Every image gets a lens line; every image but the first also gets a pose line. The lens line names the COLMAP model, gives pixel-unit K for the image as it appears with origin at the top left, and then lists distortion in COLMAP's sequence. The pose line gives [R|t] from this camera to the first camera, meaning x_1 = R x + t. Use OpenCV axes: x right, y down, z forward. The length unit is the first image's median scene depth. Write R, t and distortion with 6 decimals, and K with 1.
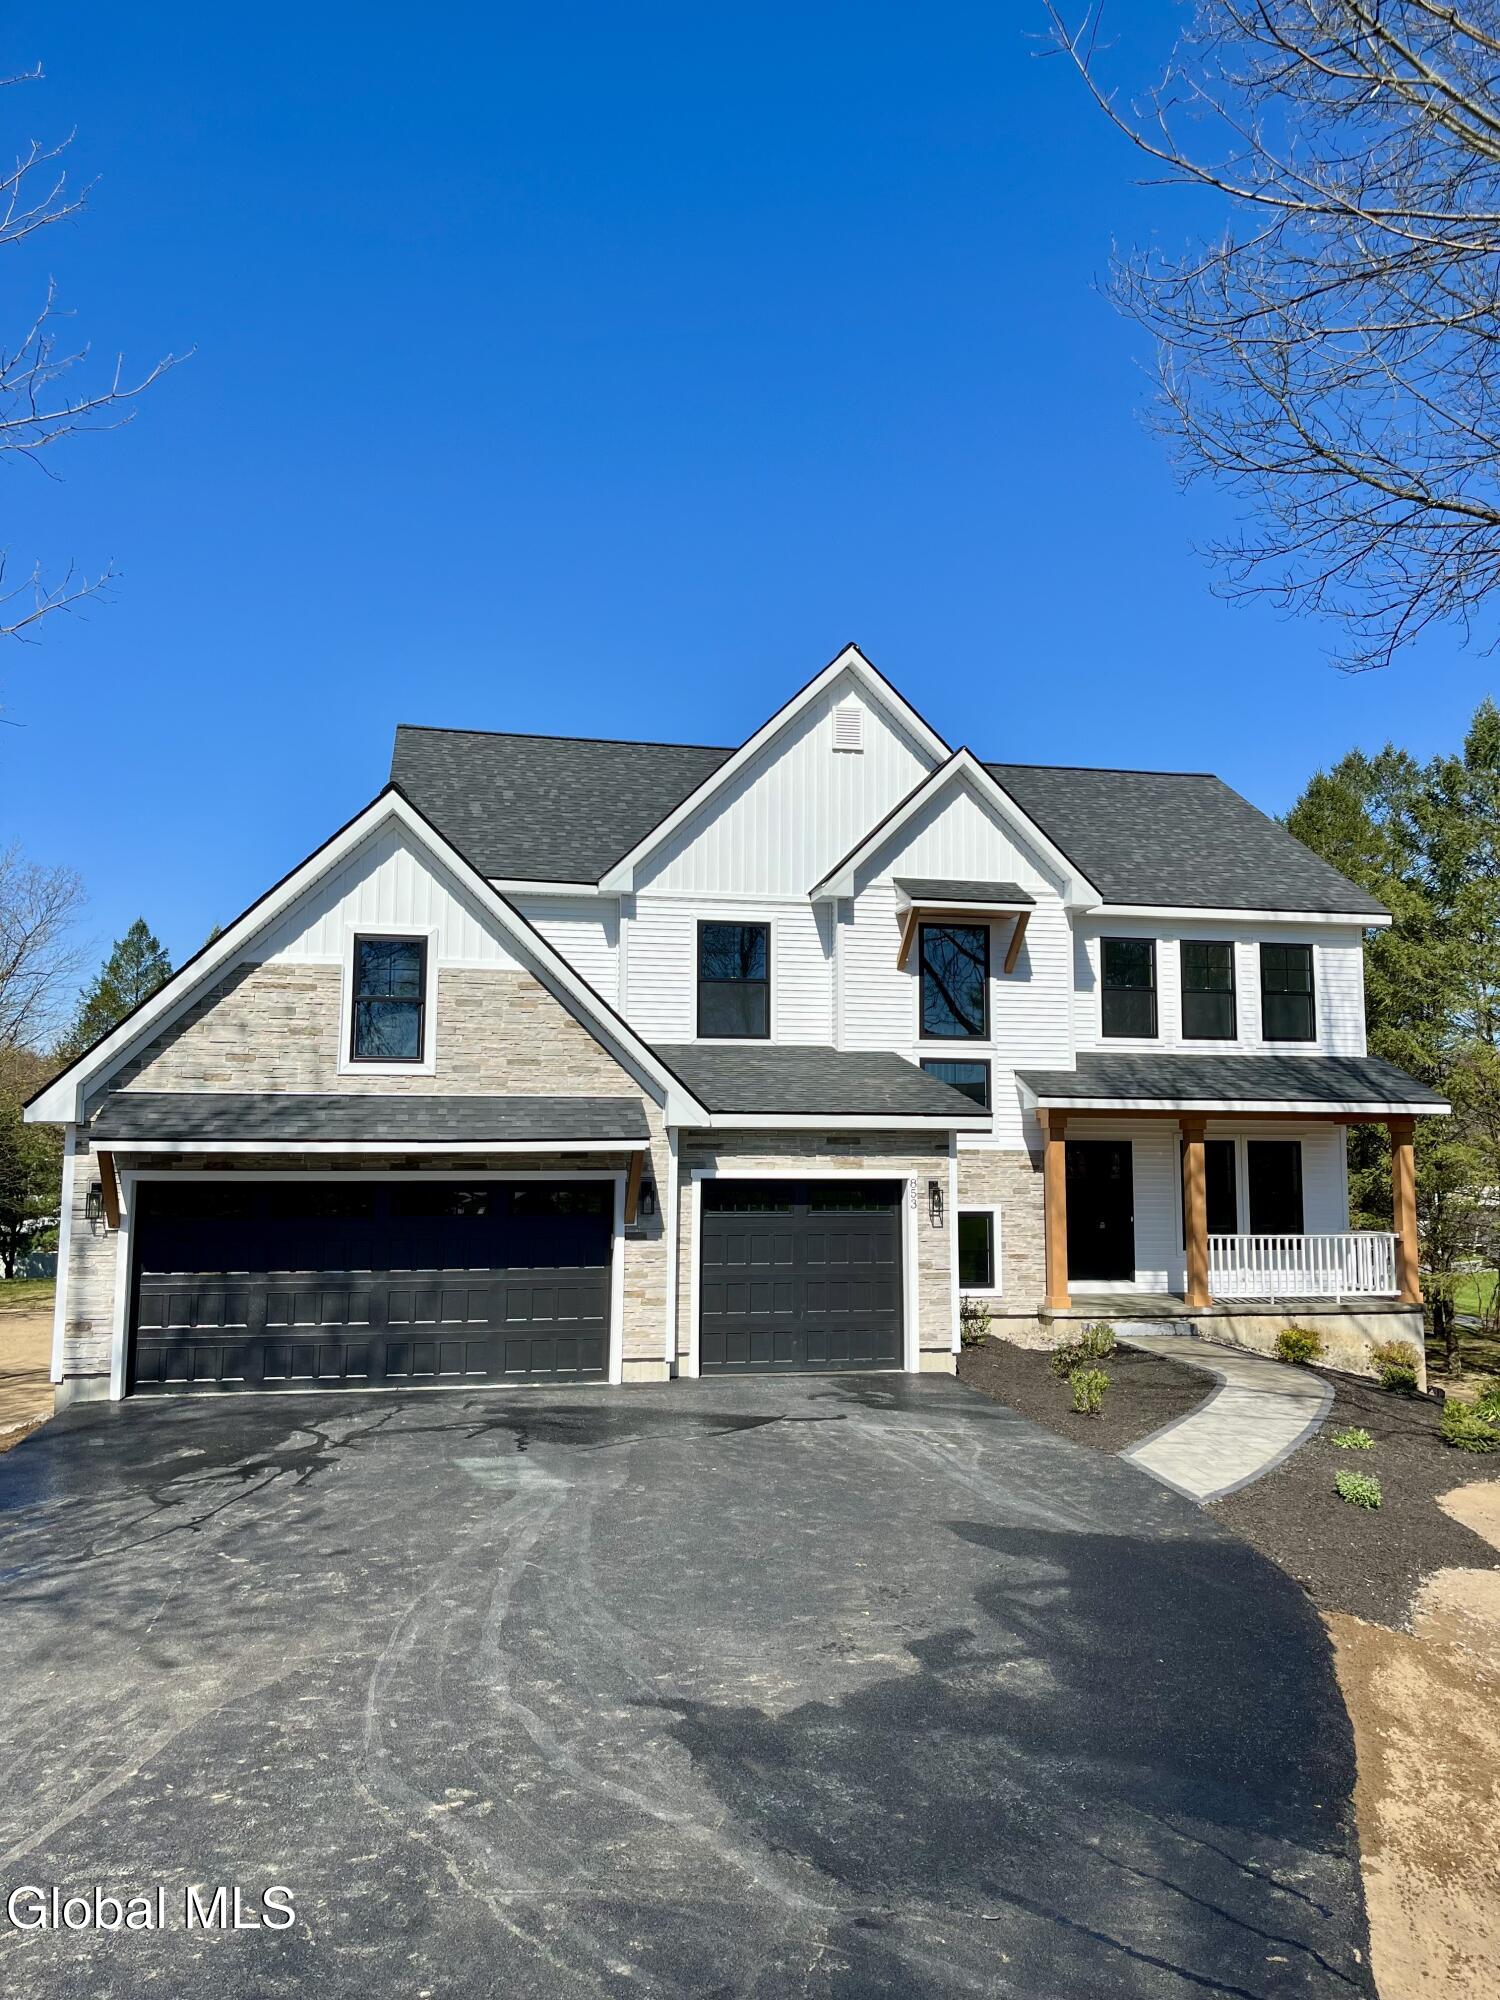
lens RADIAL K [[1528.0, 0, 750.0], [0, 1528.0, 1000.0], [0, 0, 1]] dist [0.050080, -0.000493]
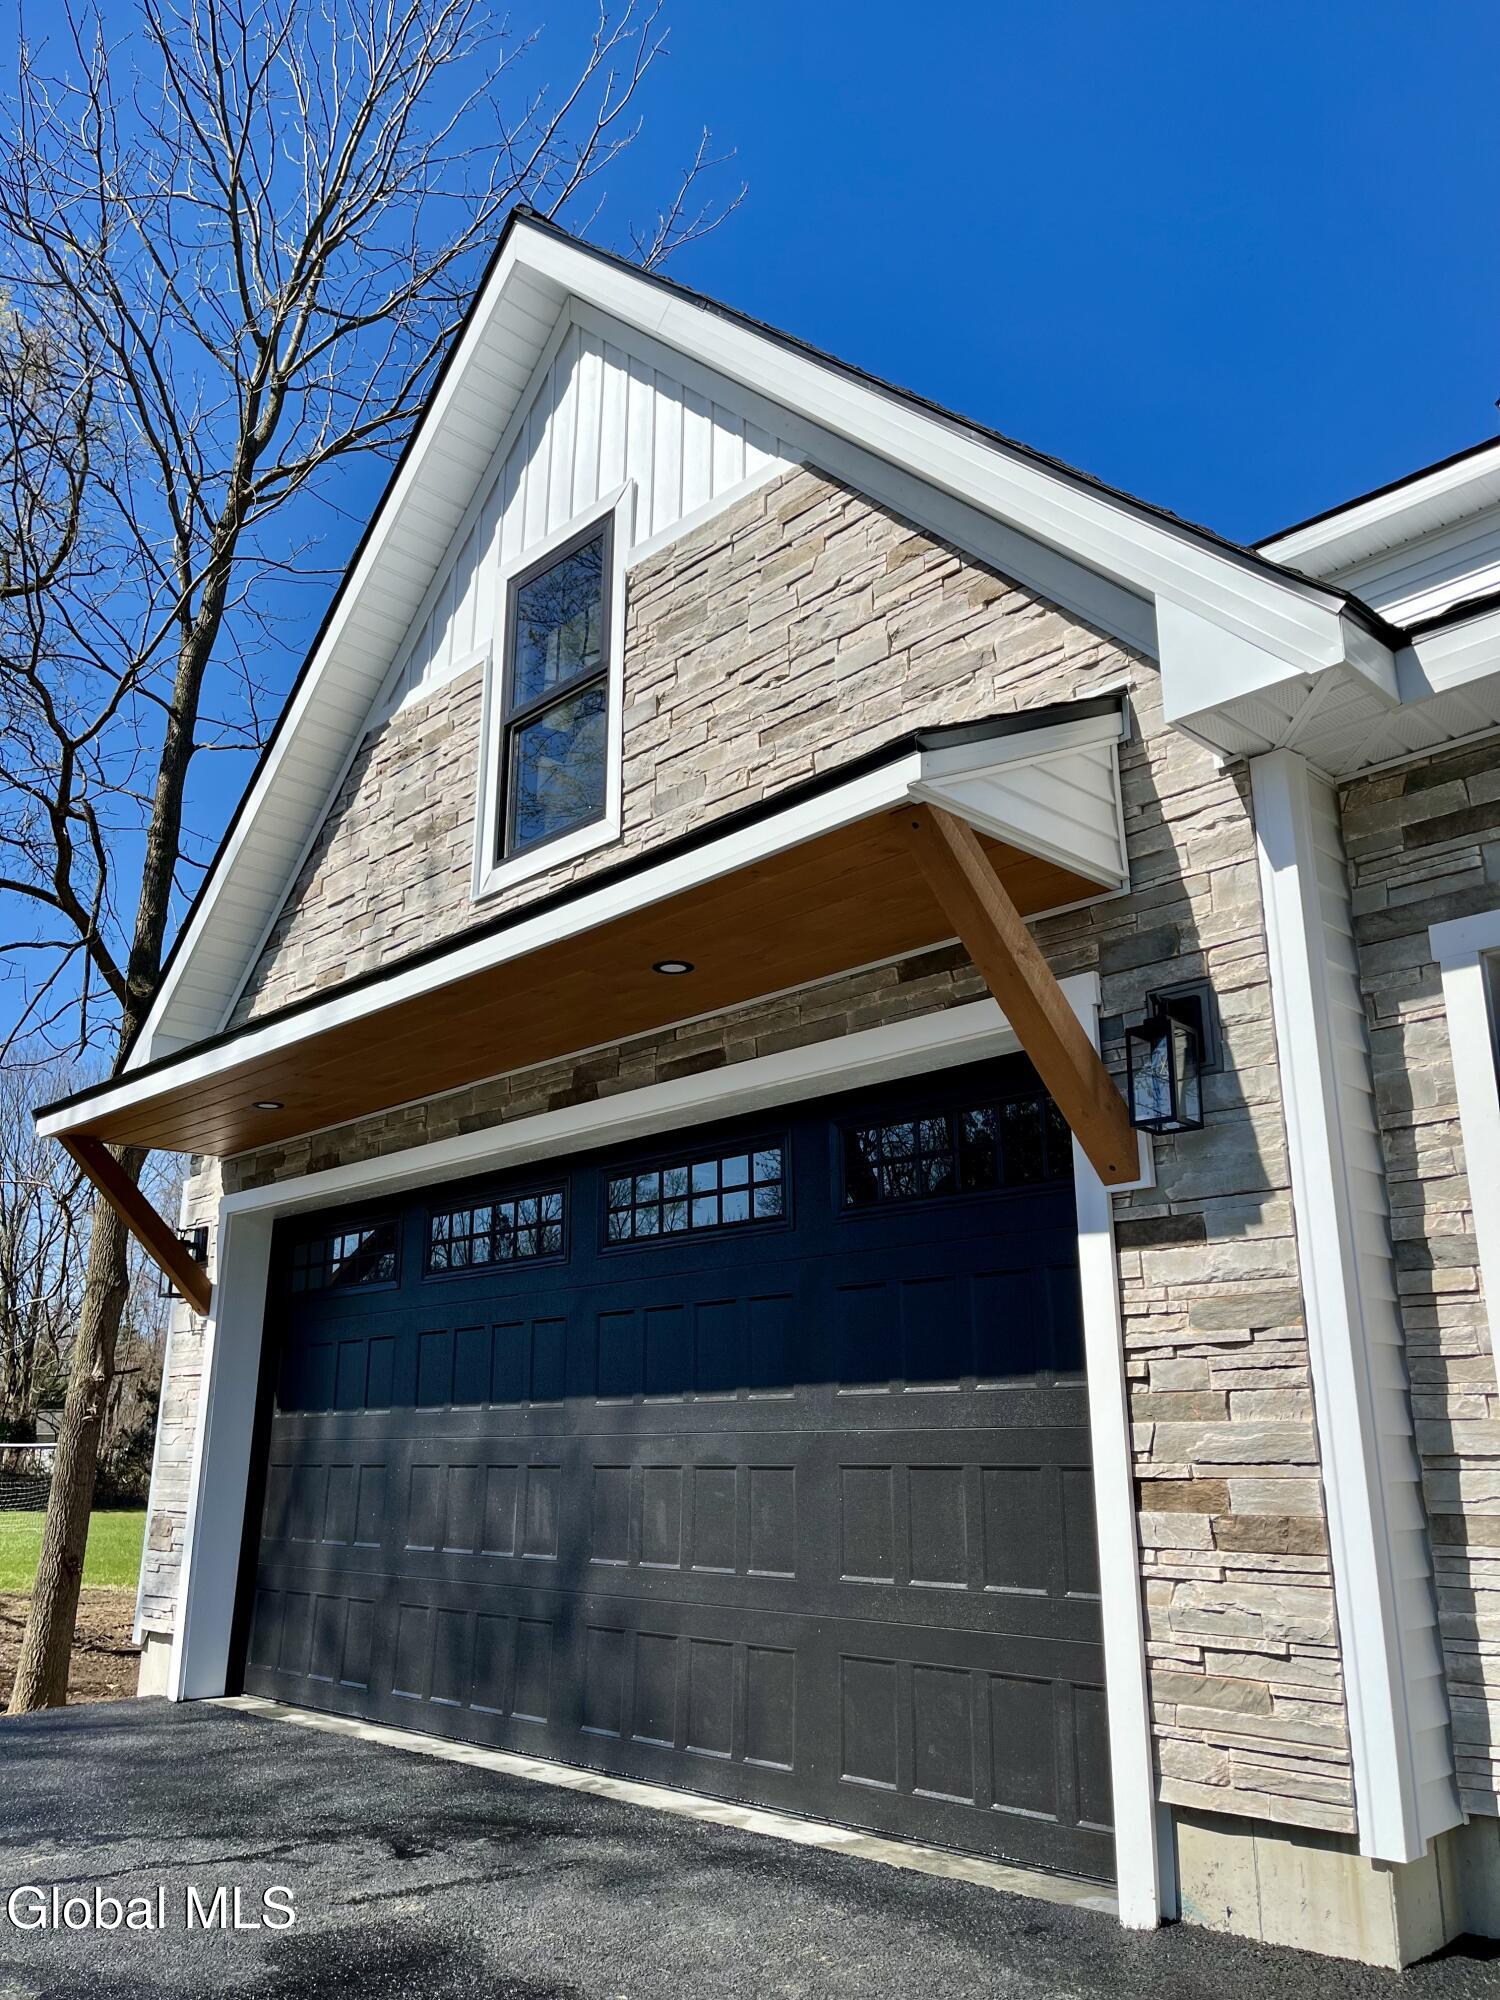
lens RADIAL K [[1528.0, 0, 750.0], [0, 1528.0, 1000.0], [0, 0, 1]] dist [0.050080, -0.000493]
pose [[0.535329, -0.248944, -0.807125, 0.088701], [0.072413, 0.965588, -0.249792, 0.174790], [0.841534, 0.075274, 0.534934, 0.824371]]
